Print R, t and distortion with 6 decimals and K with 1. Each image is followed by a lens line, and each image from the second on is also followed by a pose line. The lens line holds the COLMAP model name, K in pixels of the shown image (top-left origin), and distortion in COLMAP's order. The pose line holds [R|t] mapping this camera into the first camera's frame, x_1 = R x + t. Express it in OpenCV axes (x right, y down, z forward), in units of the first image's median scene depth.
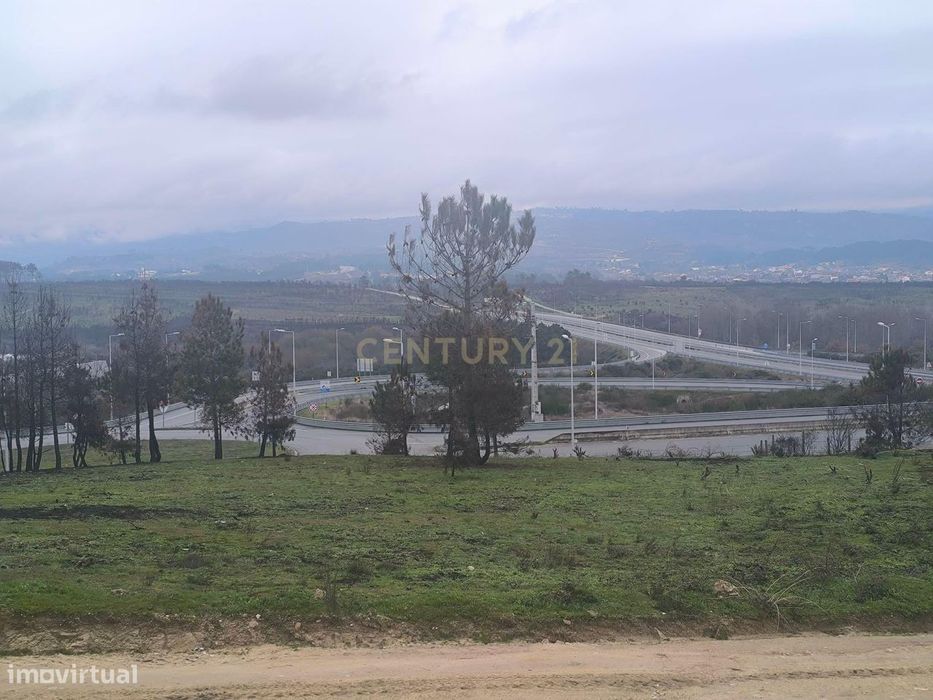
lens RADIAL K [[1221.2, 0, 466.5], [0, 1221.2, 350.0], [0, 0, 1]] dist [0.000152, -0.012116]
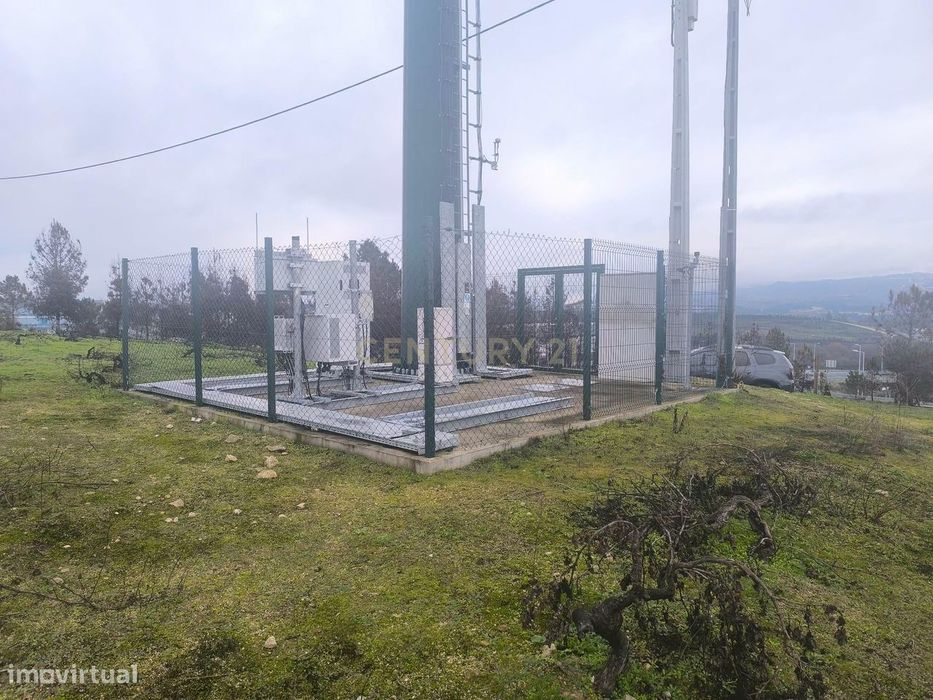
lens RADIAL K [[623.3, 0, 466.5], [0, 623.3, 350.0], [0, 0, 1]] dist [-0.000555, -0.001614]
pose [[0.821492, 0.047538, -0.568235, -0.018489], [-0.045941, 0.998797, 0.017141, 0.007471], [0.568366, 0.012024, 0.822688, -0.474494]]
